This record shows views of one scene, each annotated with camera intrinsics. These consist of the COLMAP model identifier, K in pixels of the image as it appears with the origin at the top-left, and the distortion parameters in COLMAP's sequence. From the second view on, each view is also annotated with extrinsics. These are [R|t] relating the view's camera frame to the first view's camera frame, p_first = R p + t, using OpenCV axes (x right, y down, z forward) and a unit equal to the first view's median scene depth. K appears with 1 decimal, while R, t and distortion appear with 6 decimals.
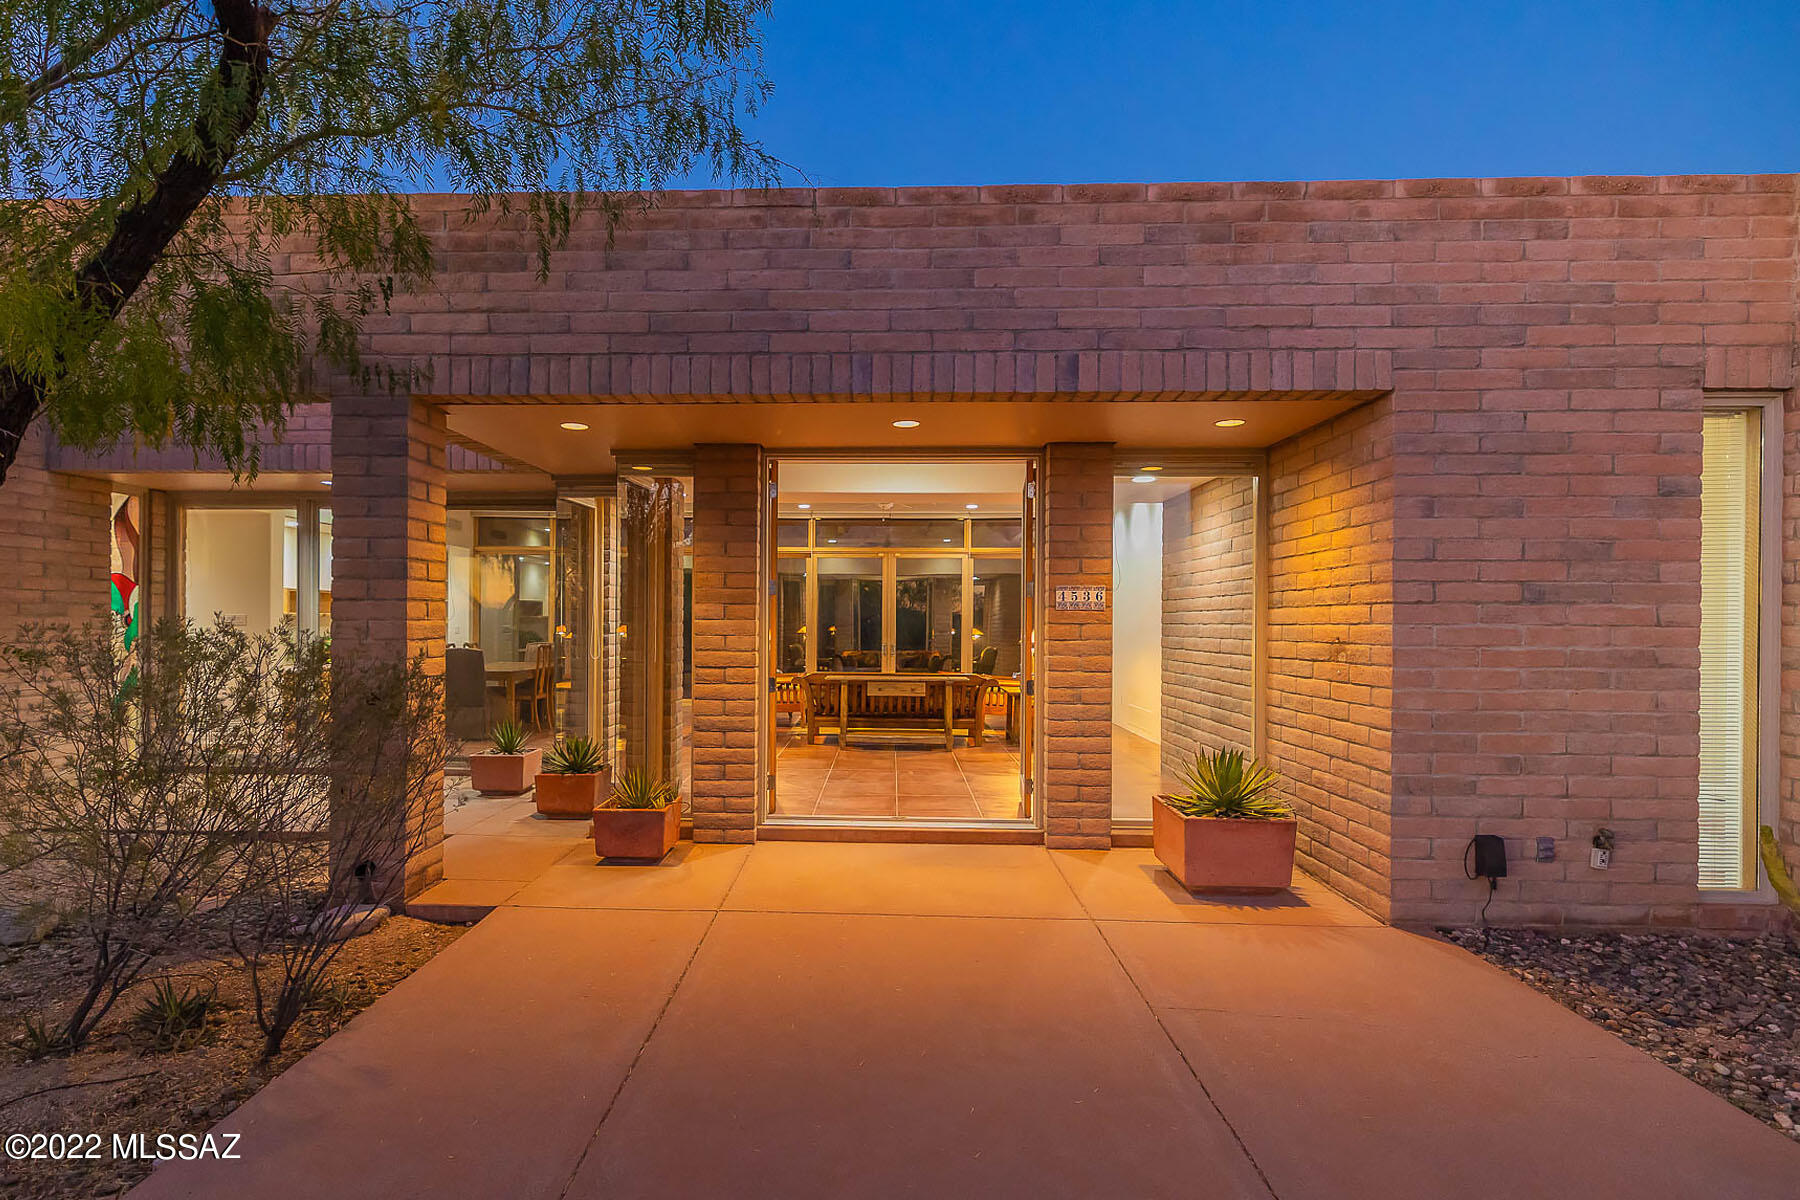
lens RADIAL K [[917.5, 0, 899.8], [0, 917.5, 608.2], [0, 0, 1]] dist [0.000856, -0.000386]
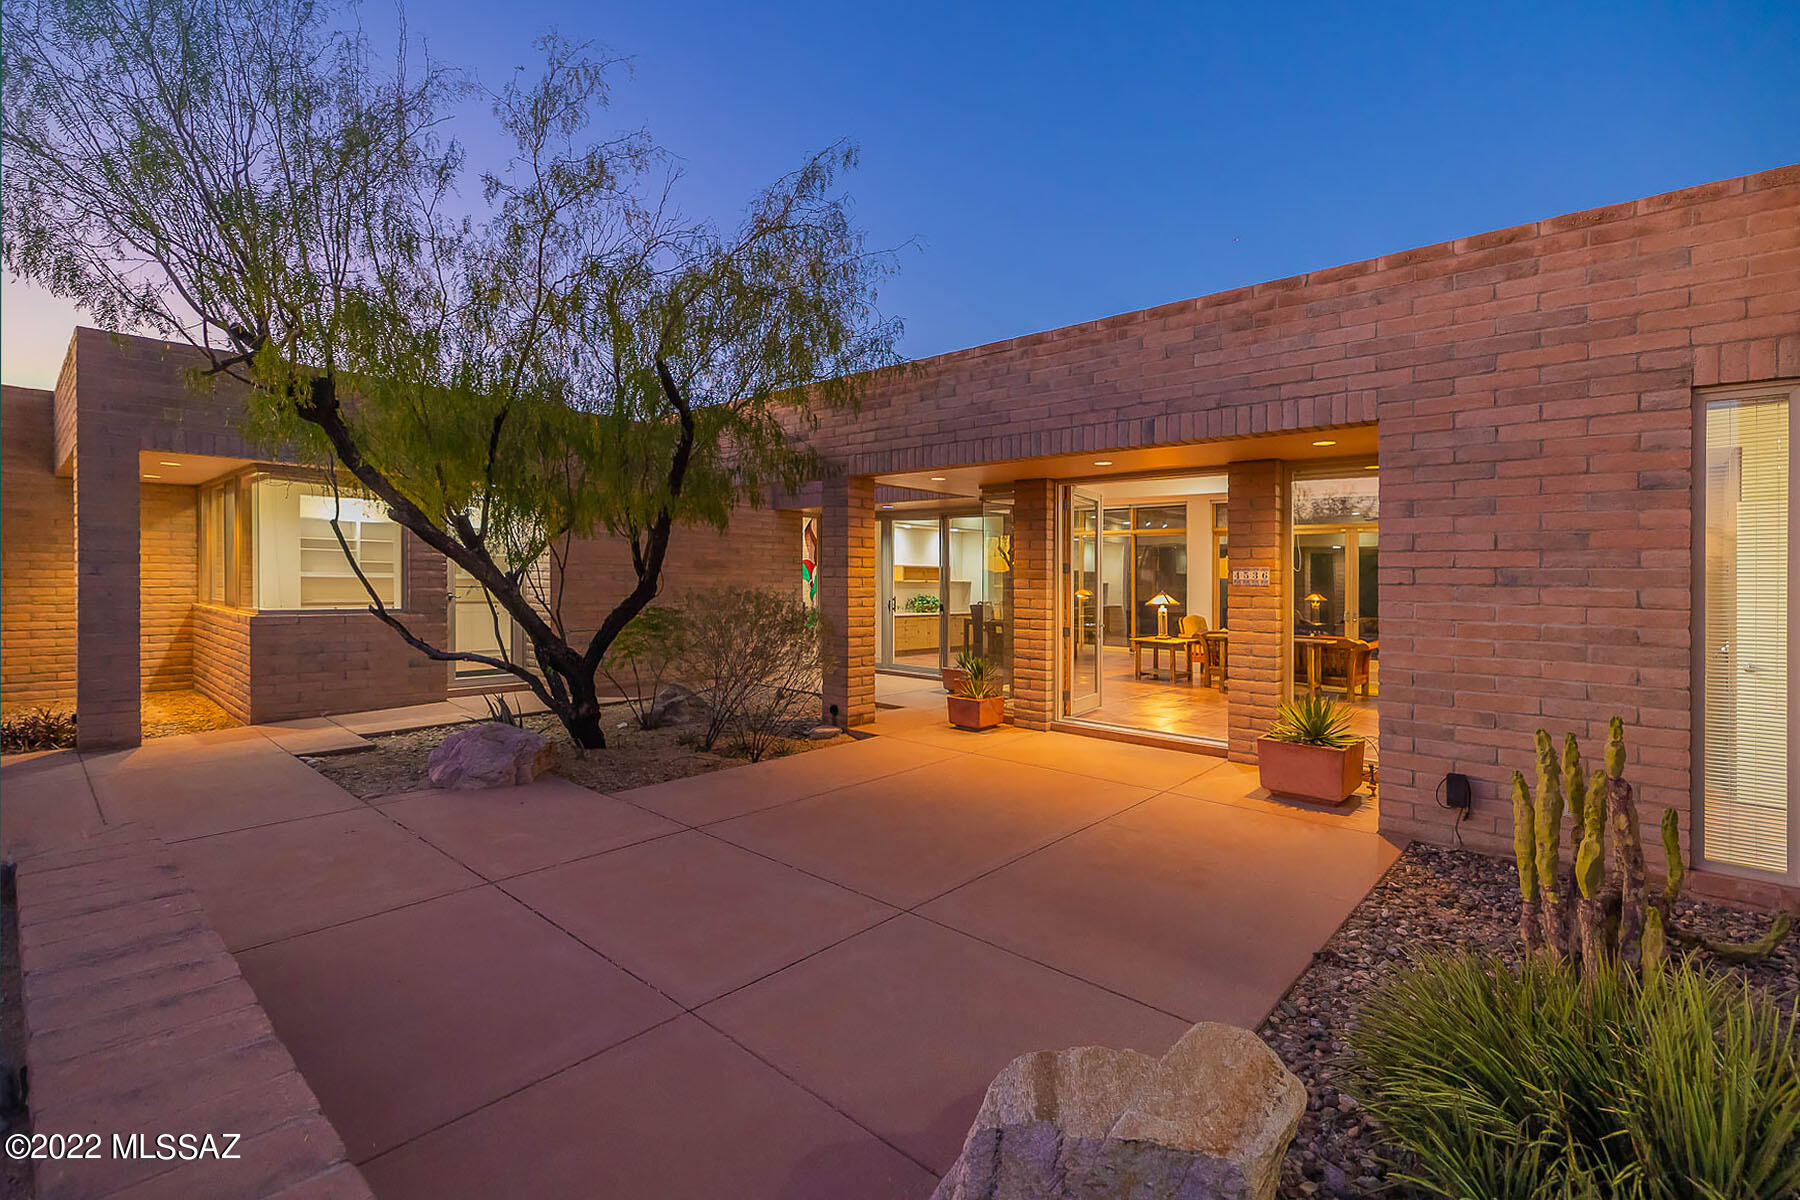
lens RADIAL K [[786.4, 0, 901.4], [0, 786.4, 584.6], [0, 0, 1]] dist [0.005334, -0.001705]
pose [[0.772500, 0.010404, -0.634929, 0.729488], [-0.003039, 0.999915, 0.012687, -0.017721], [0.635007, -0.007872, 0.772466, -0.288320]]
